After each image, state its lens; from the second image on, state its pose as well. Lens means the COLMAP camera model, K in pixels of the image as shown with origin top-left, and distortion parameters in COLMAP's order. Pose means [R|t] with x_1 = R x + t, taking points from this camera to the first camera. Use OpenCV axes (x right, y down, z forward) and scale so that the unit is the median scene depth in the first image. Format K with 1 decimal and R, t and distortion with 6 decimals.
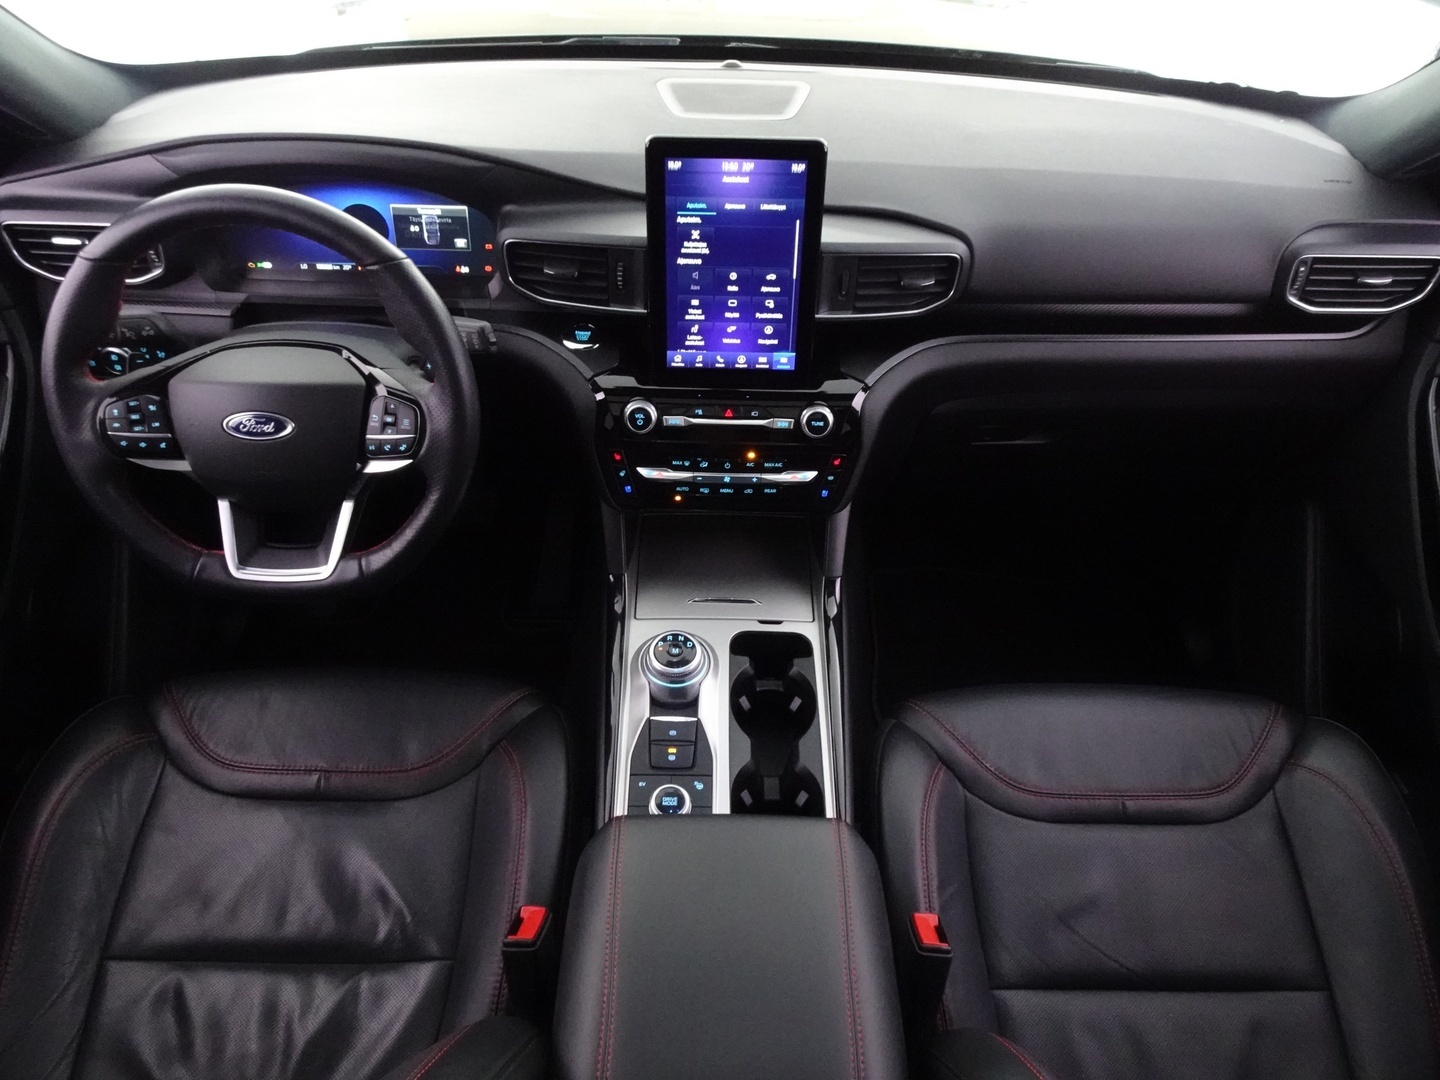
lens RADIAL K [[1045.8, 0, 726.2], [0, 1045.8, 537.0], [0, 0, 1]] dist [0.012615, 0.003322]
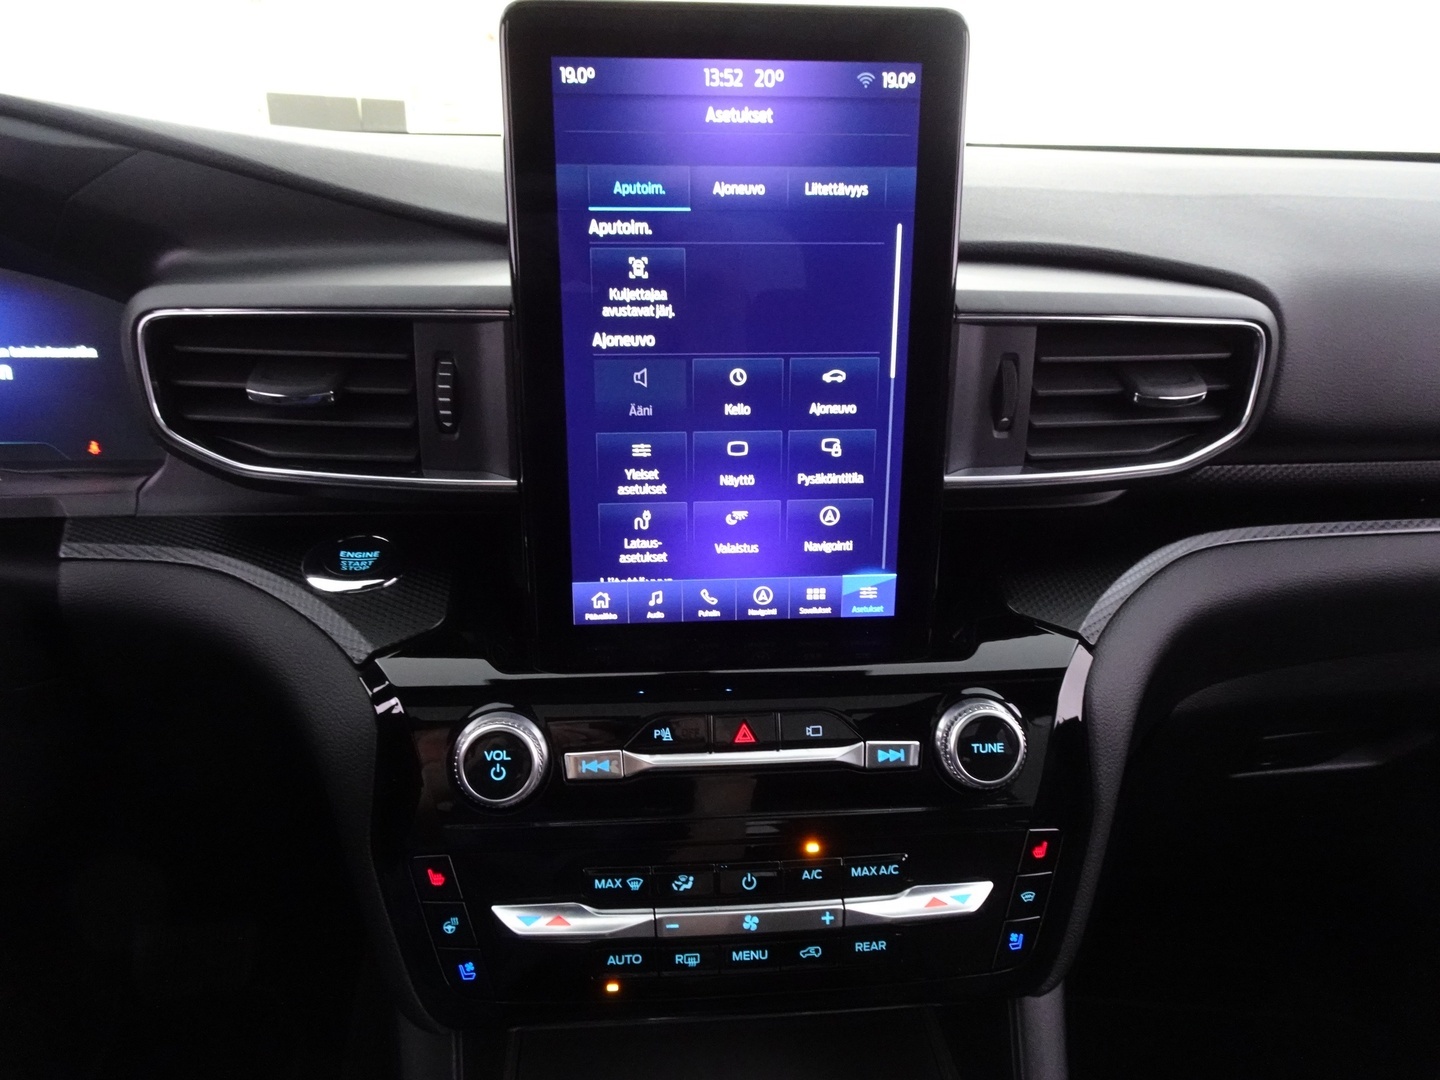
lens RADIAL K [[1045.8, 0, 726.2], [0, 1045.8, 537.0], [0, 0, 1]] dist [0.012615, 0.003322]
pose [[0.995795, -0.043566, 0.080582, -0.030777], [0.066828, 0.947148, -0.313760, -0.069194], [-0.062654, 0.317826, 0.946077, 0.634207]]
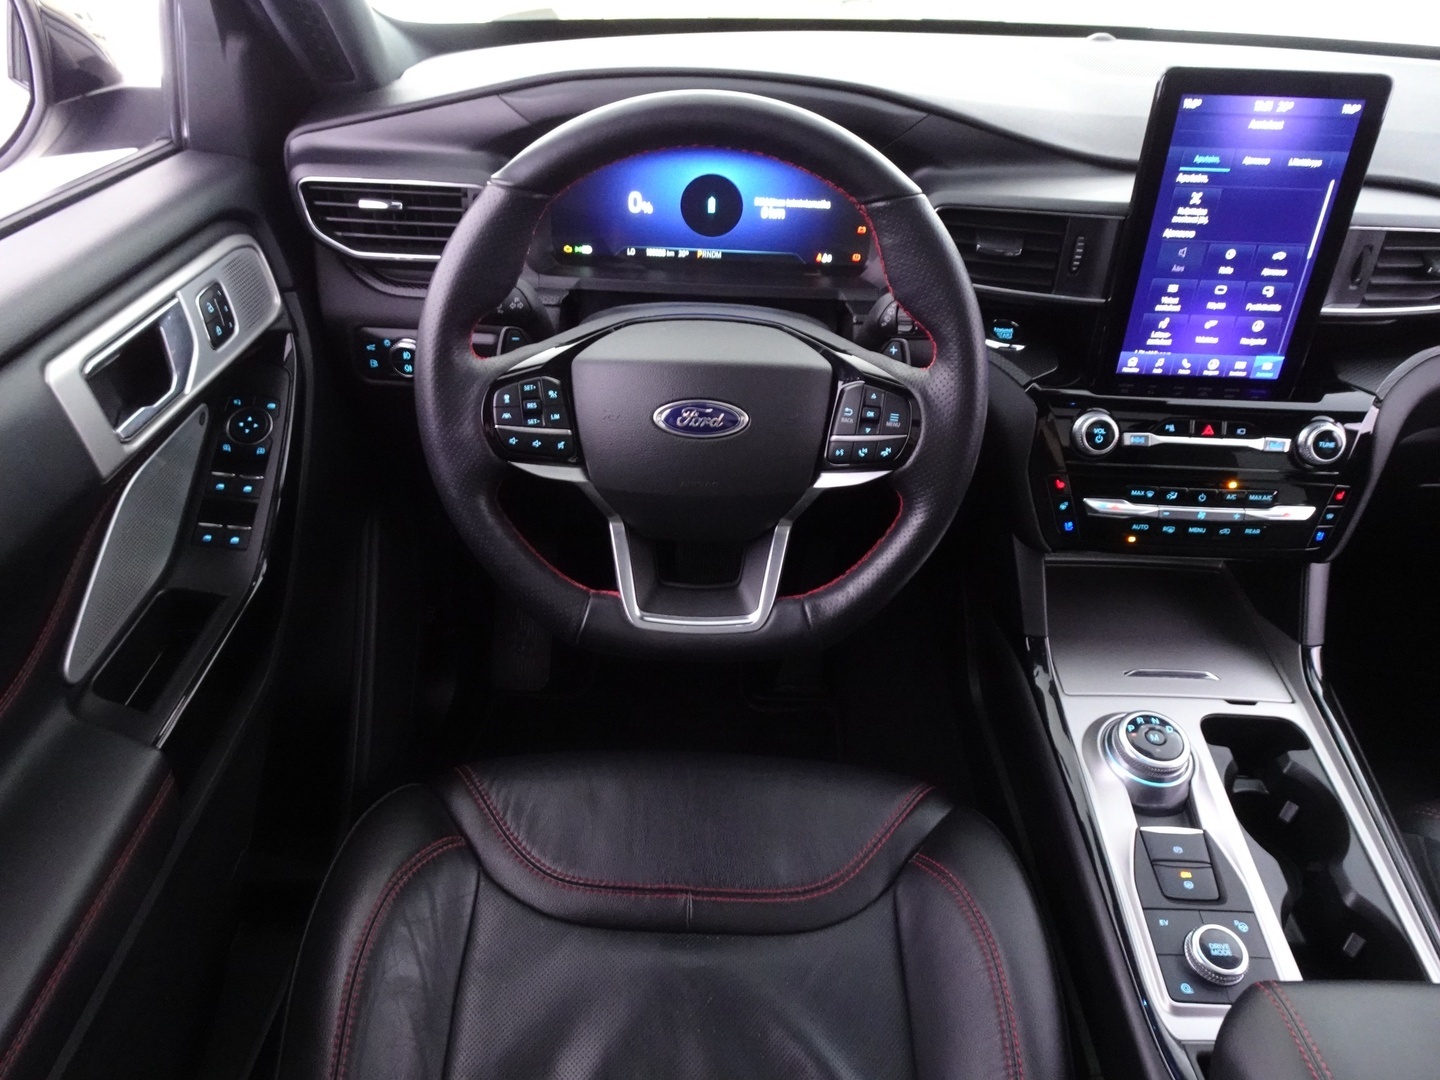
lens RADIAL K [[1045.8, 0, 726.2], [0, 1045.8, 537.0], [0, 0, 1]] dist [0.012615, 0.003322]
pose [[0.999876, 0.015674, -0.001707, -0.356002], [-0.015761, 0.996559, -0.081375, 0.030324], [0.000425, 0.081392, 0.996682, 0.229212]]
